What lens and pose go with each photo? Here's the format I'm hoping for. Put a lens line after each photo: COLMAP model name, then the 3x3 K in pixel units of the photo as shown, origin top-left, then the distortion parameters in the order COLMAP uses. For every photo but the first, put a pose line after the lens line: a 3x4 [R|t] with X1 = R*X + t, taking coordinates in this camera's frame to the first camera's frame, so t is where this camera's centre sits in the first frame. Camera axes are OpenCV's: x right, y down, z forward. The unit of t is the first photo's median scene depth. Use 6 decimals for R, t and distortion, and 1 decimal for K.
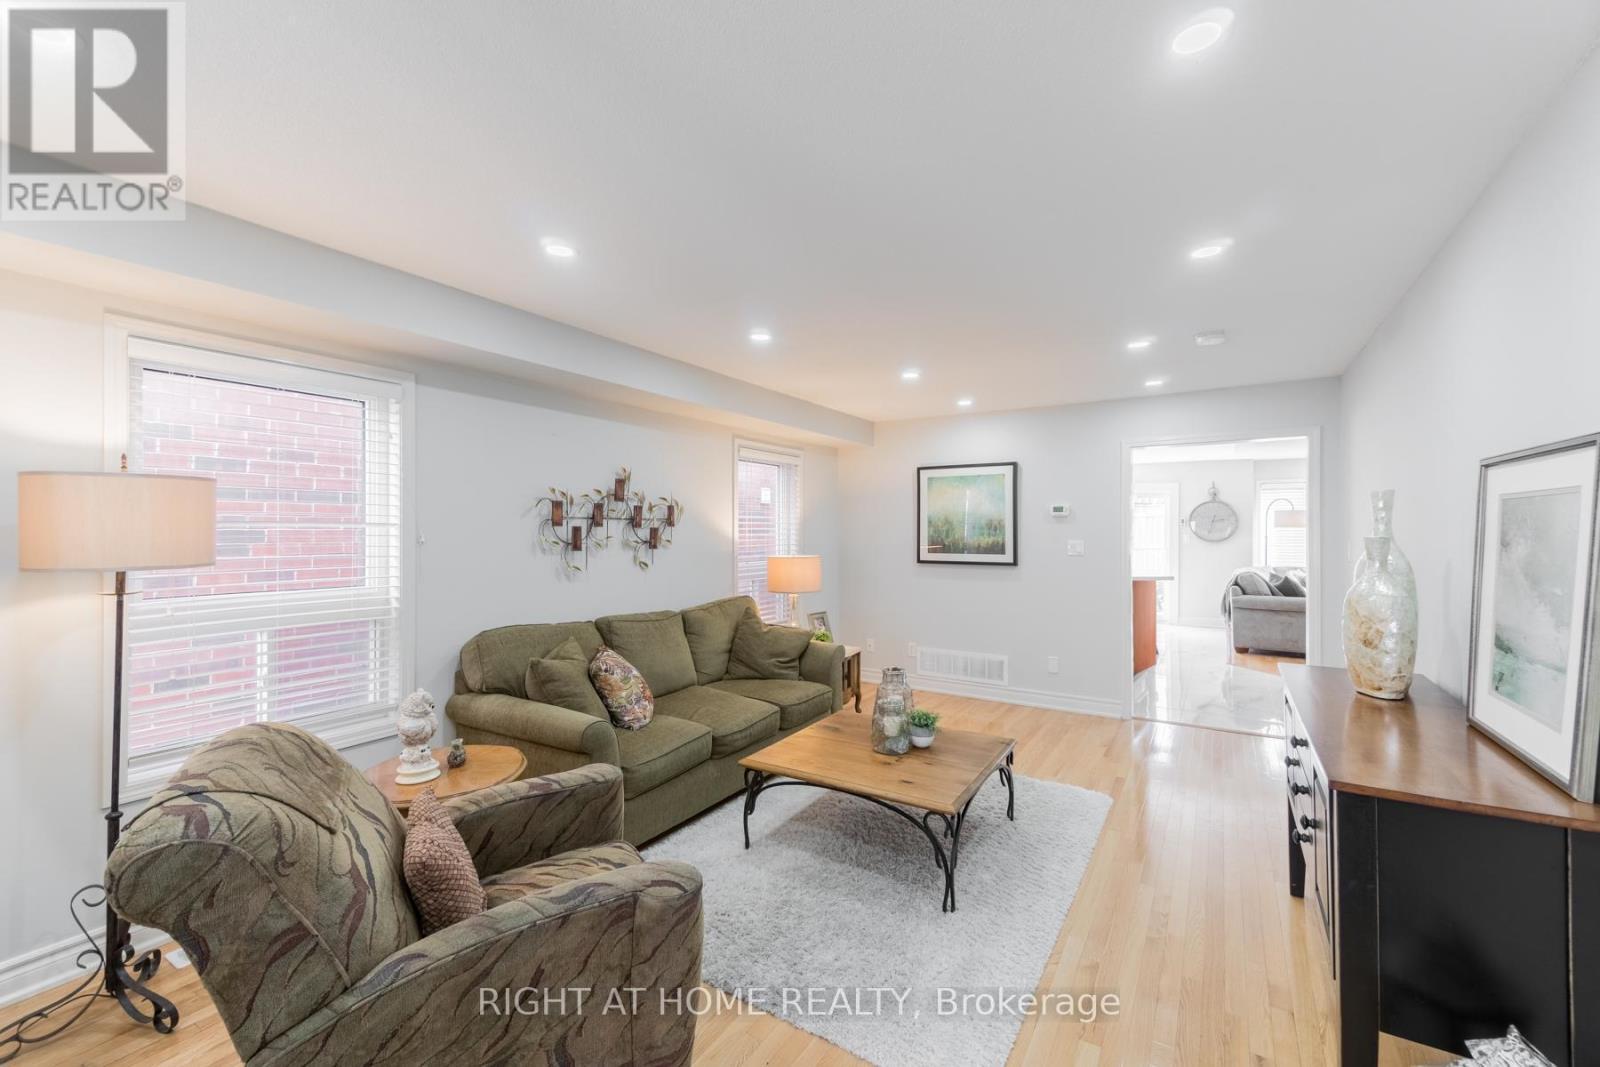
lens RADIAL K [[663.3, 0, 795.1], [0, 663.3, 528.5], [0, 0, 1]] dist [0.000898, 0.000916]
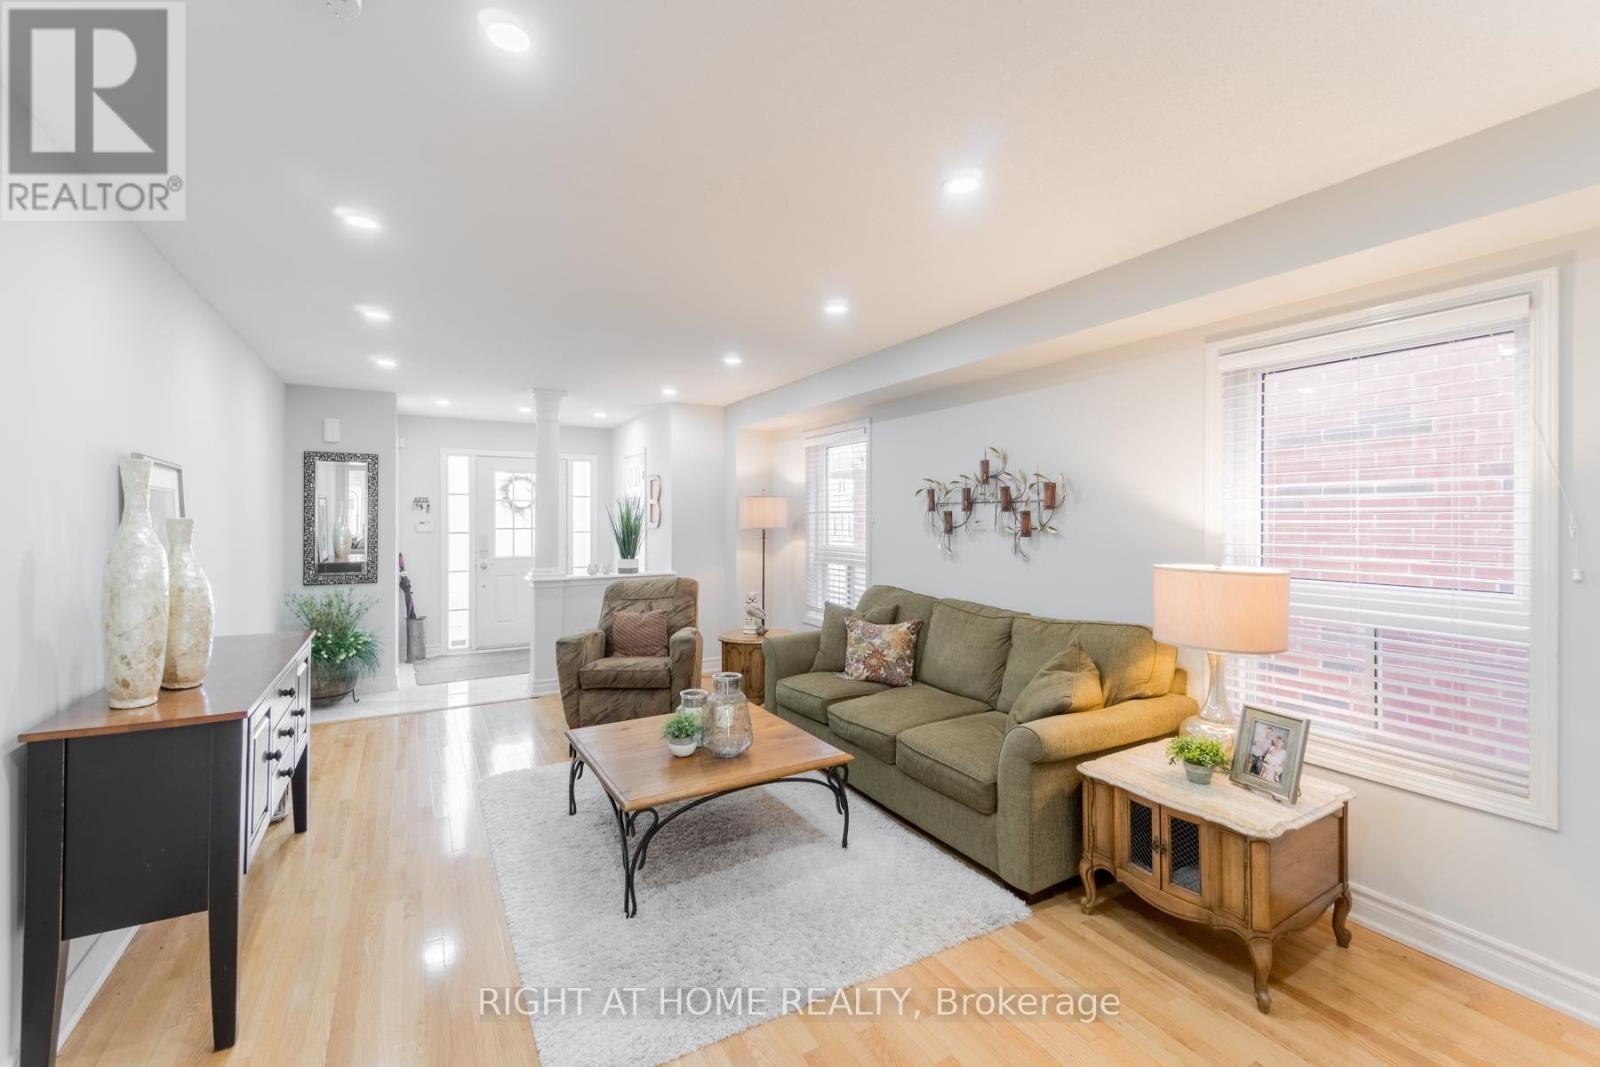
lens RADIAL K [[663.3, 0, 796.7], [0, 663.3, 521.2], [0, 0, 1]] dist [0.000898, 0.000916]
pose [[-0.458873, 0.001241, -0.888501, 0.691369], [-0.000796, 0.999998, 0.001808, 0.010070], [0.888501, 0.001537, -0.458871, 1.175518]]
